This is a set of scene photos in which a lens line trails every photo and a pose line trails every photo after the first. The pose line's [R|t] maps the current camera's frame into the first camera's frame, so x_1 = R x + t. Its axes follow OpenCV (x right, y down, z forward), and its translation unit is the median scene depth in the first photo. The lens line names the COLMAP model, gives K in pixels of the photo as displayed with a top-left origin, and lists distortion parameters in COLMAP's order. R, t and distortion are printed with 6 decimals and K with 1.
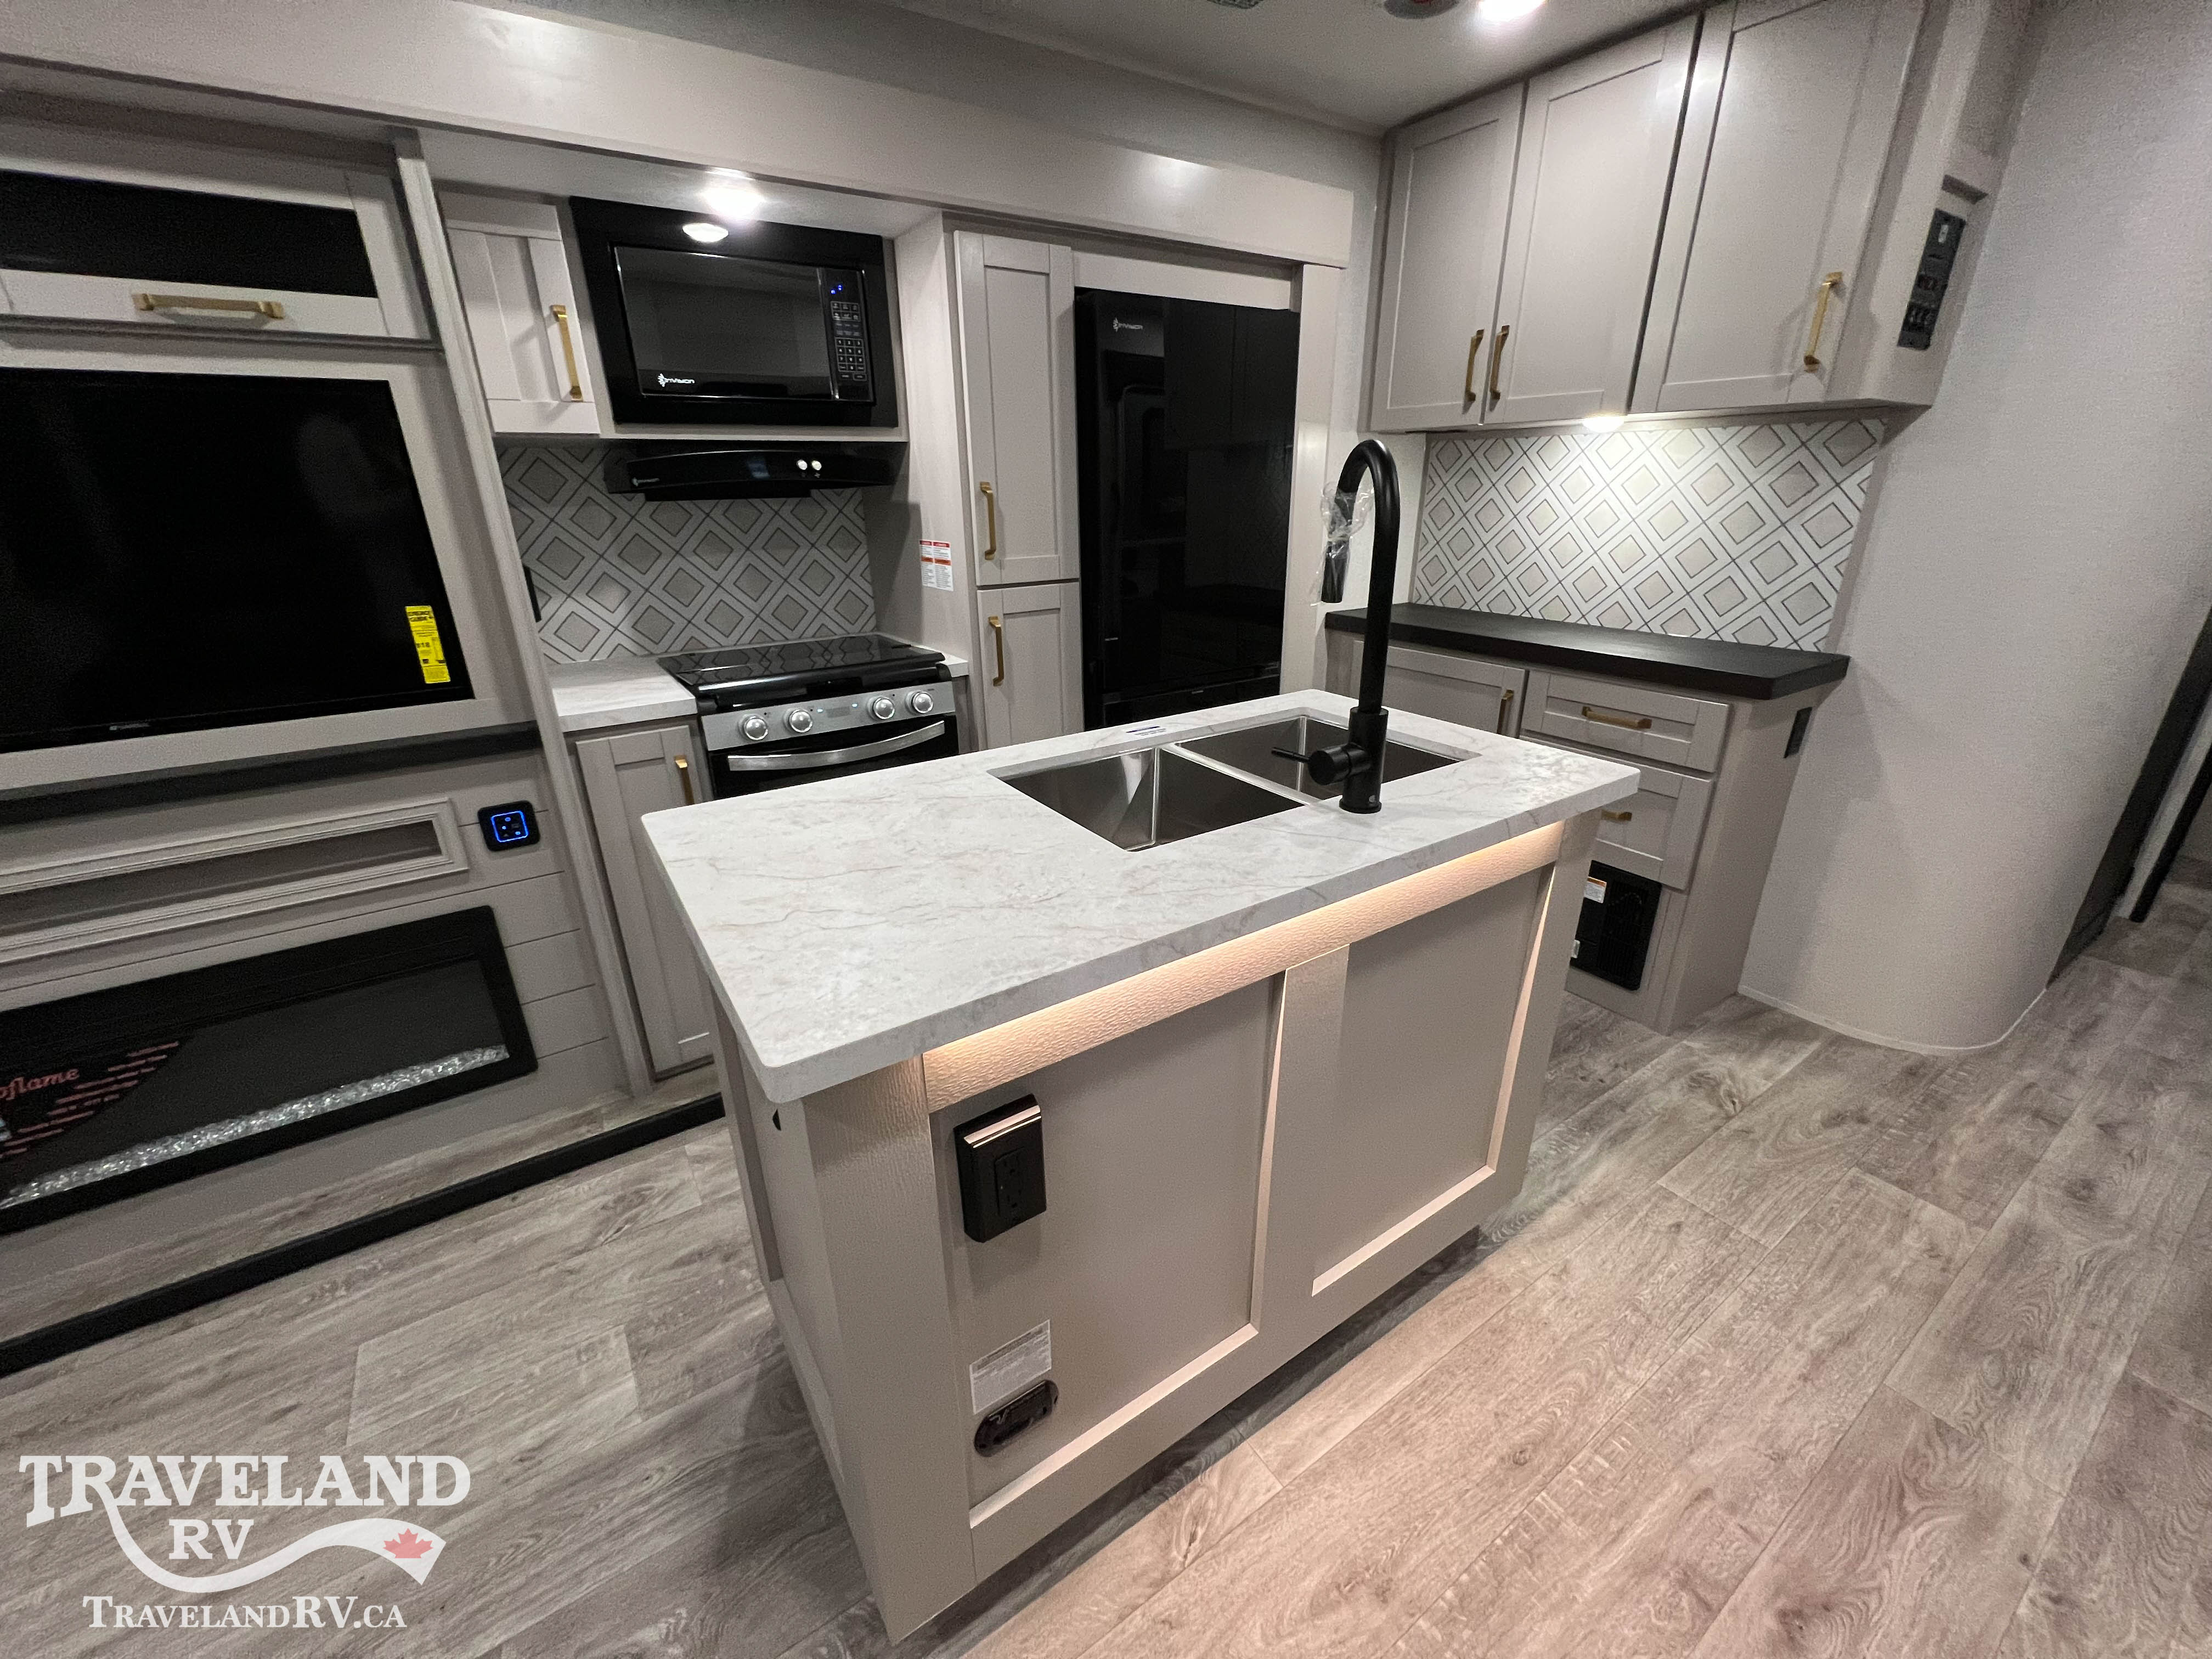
lens RADIAL K [[884.6, 0, 1100.9], [0, 884.6, 825.1], [0, 0, 1]] dist [-0.001201, 0.000189]
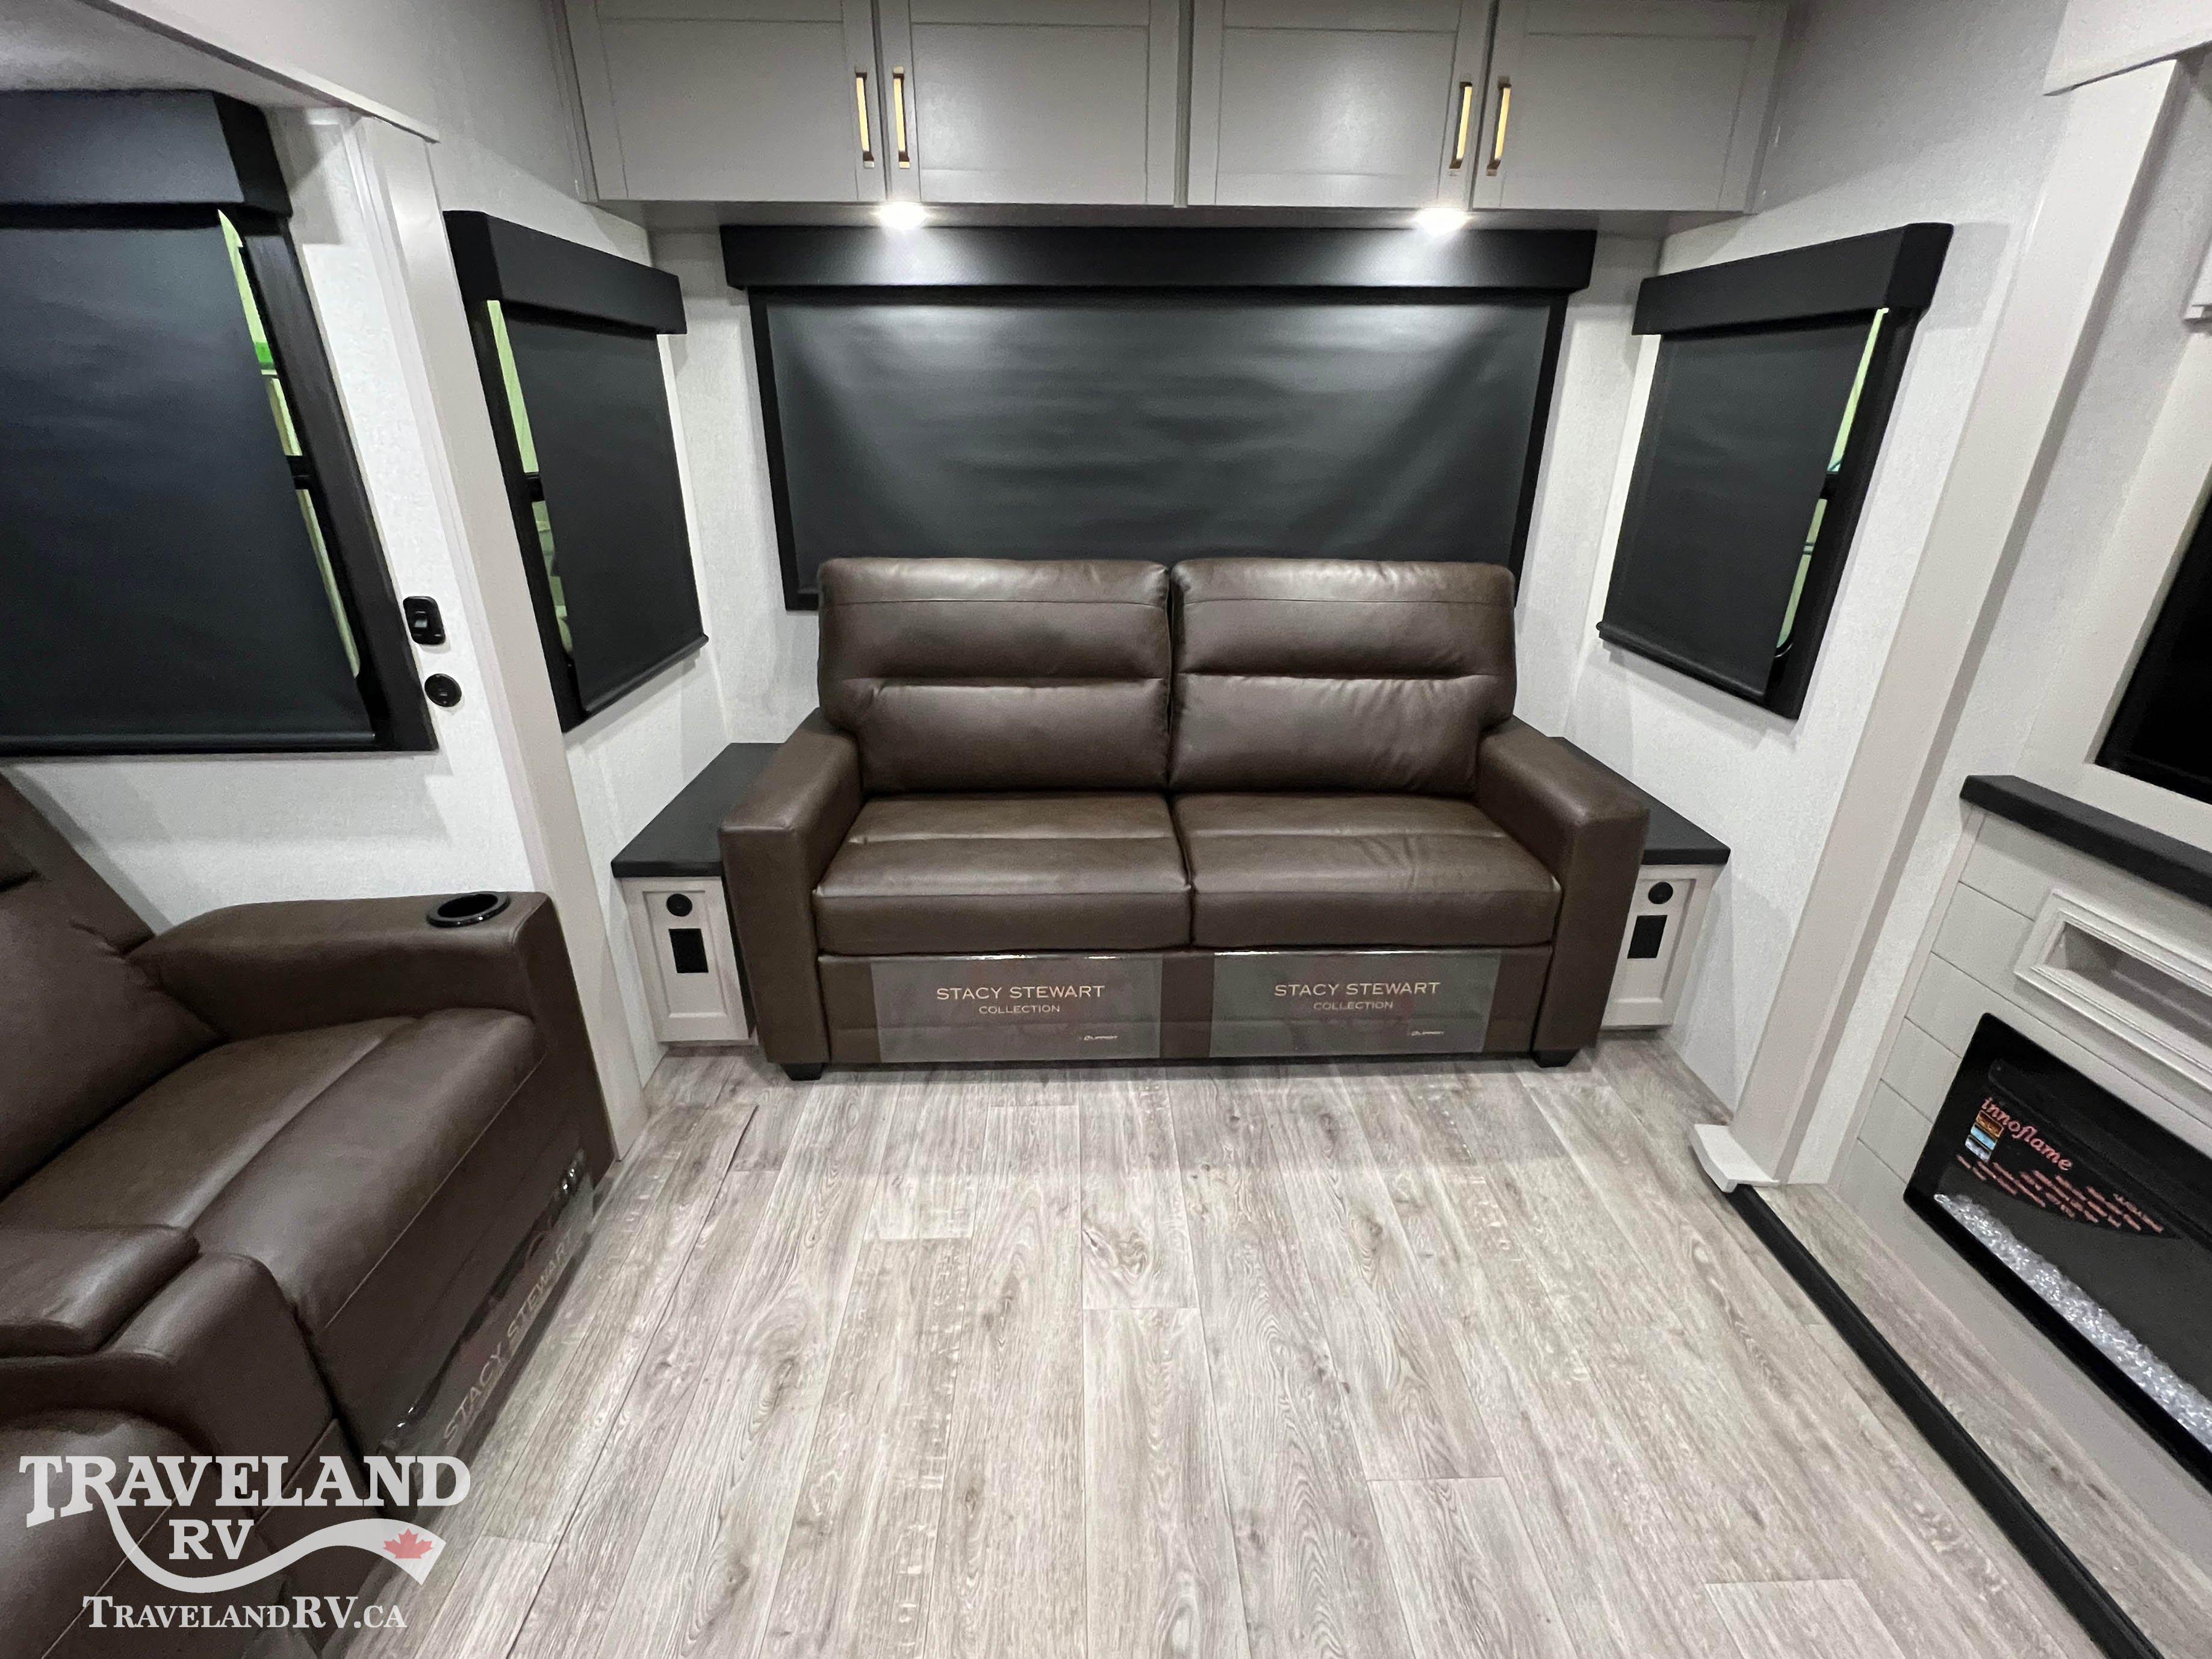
lens RADIAL K [[972.2, 0, 1101.0], [0, 972.2, 824.1], [0, 0, 1]] dist [0.000381, -0.000049]
pose [[-0.529133, 0.345333, -0.775089, -0.026151], [-0.307228, 0.773496, 0.554360, -0.187101], [0.790967, 0.531459, -0.303186, 0.307533]]
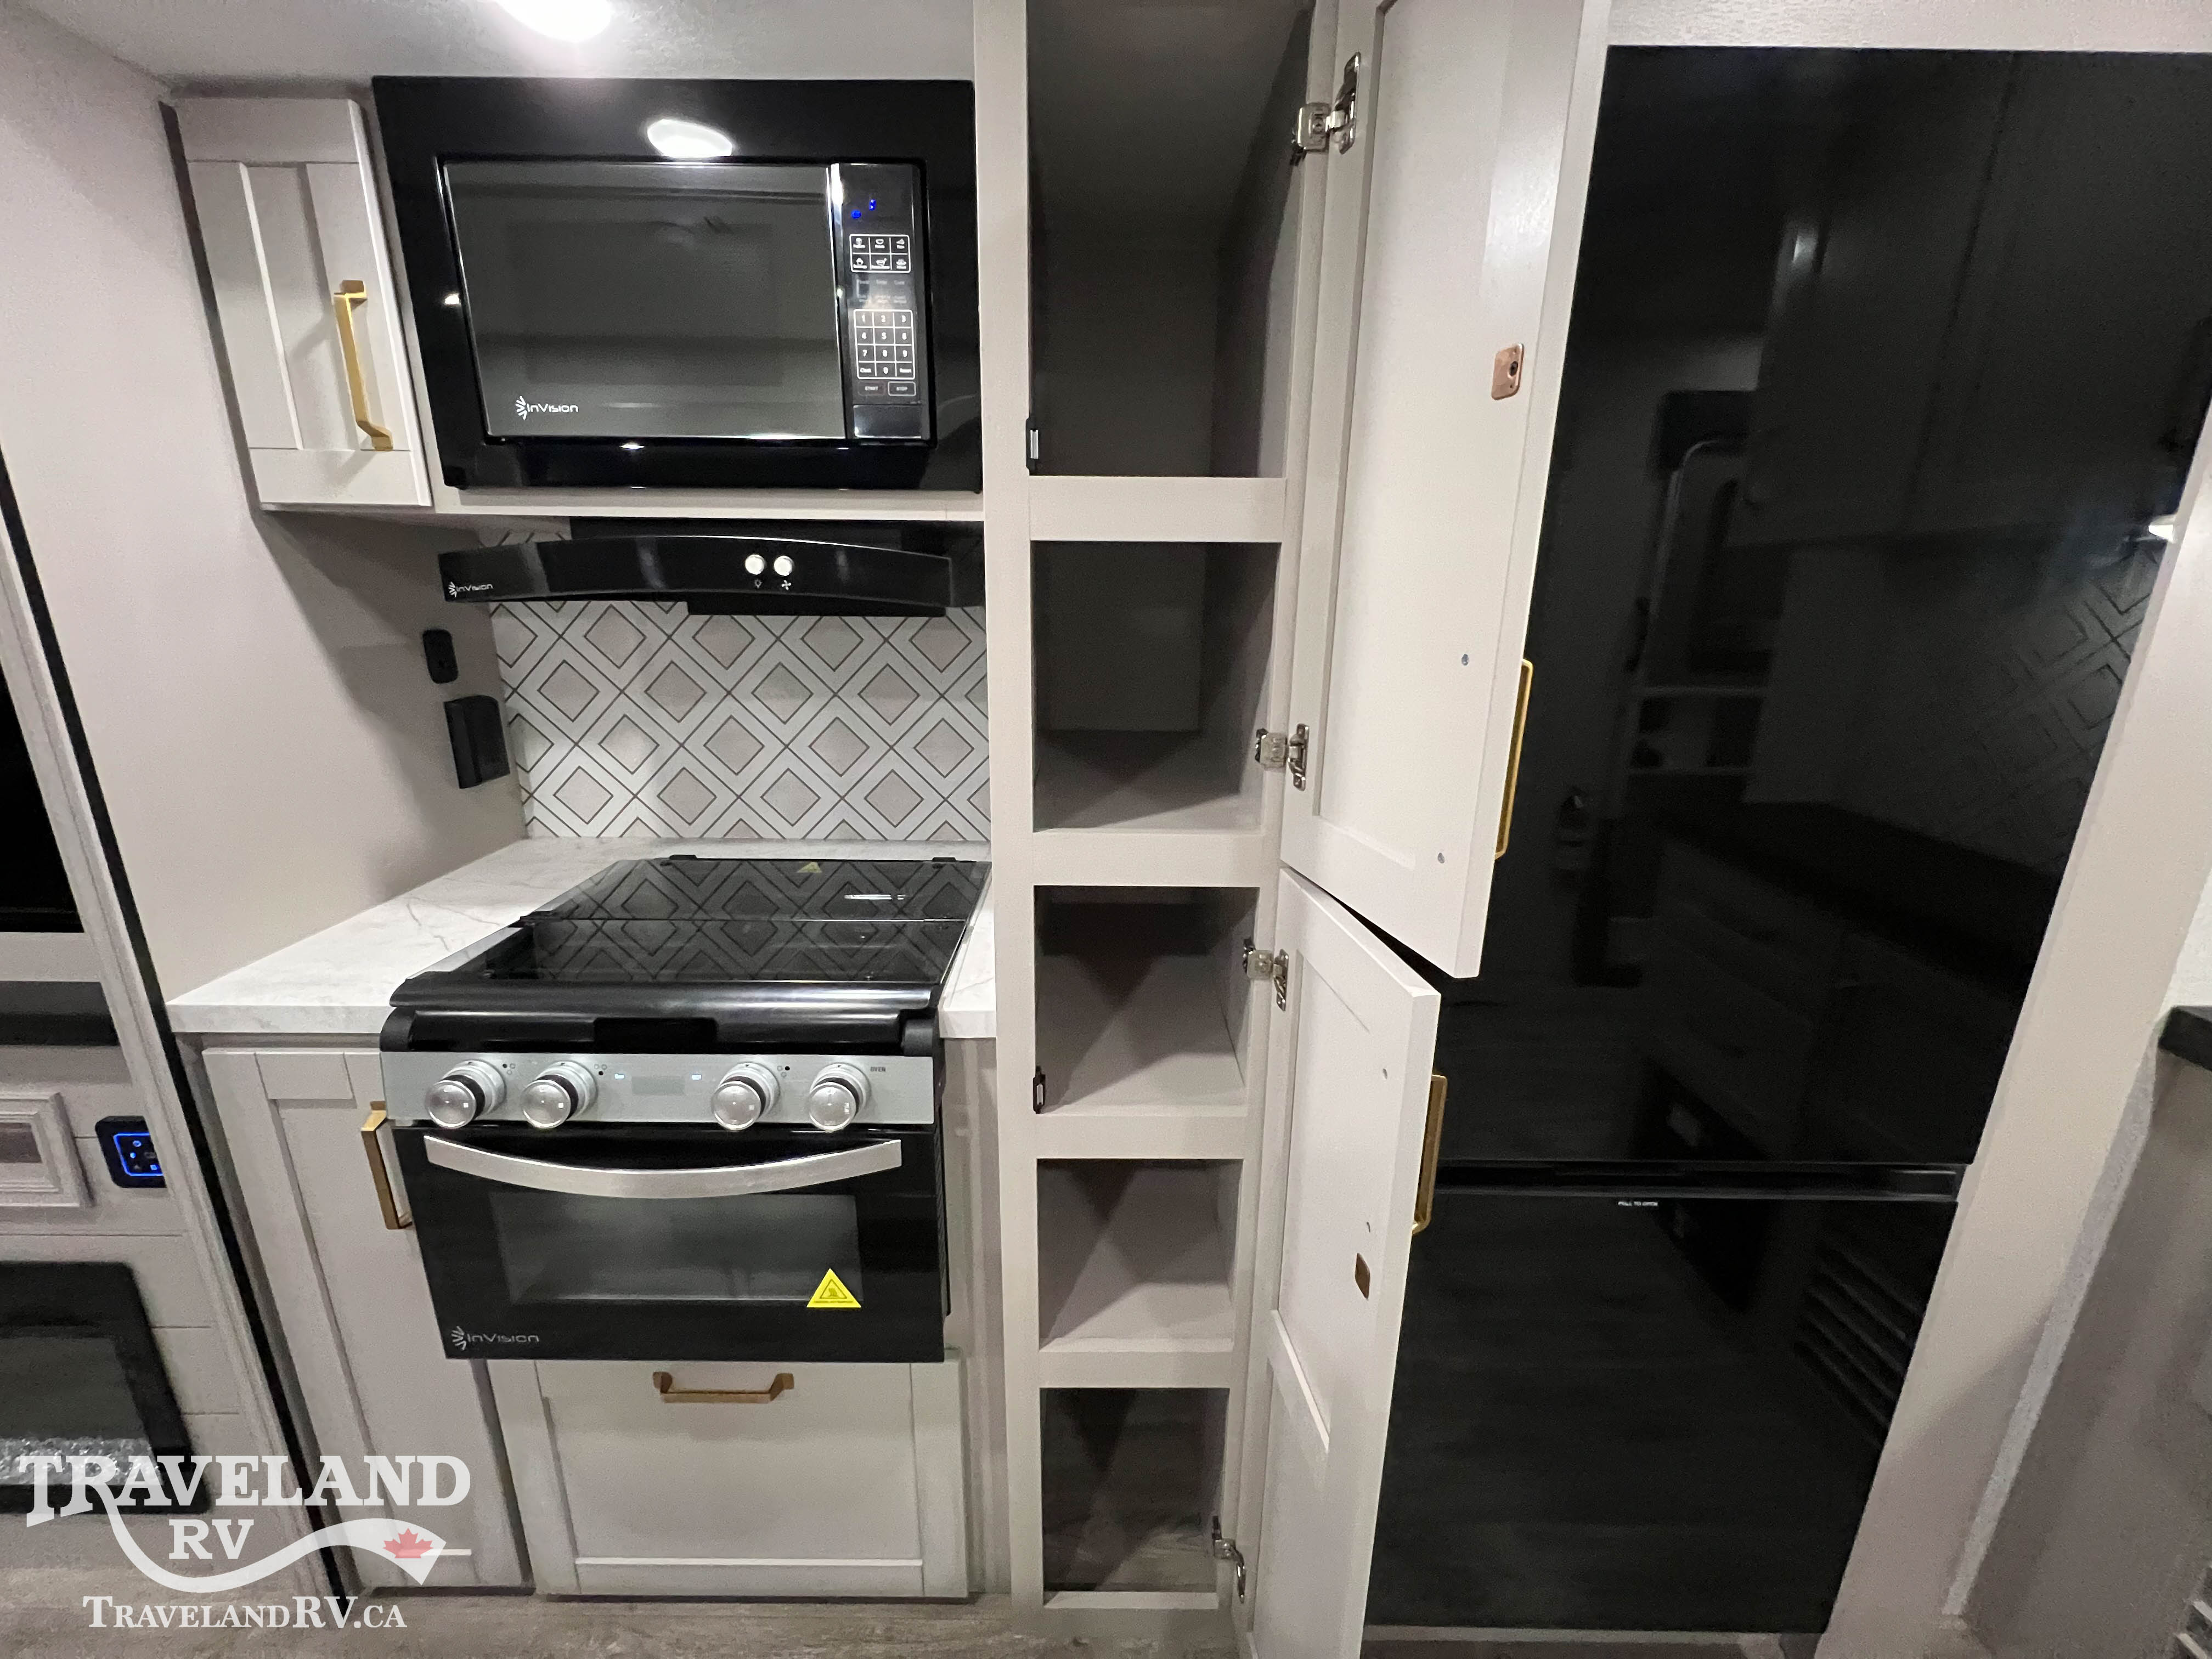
lens RADIAL K [[884.6, 0, 1100.9], [0, 884.6, 825.1], [0, 0, 1]] dist [-0.001201, 0.000189]
pose [[0.831761, 0.172853, -0.527538, 0.127433], [-0.223488, 0.974142, -0.033183, -0.333229], [0.508161, 0.145499, 0.848883, 0.797564]]
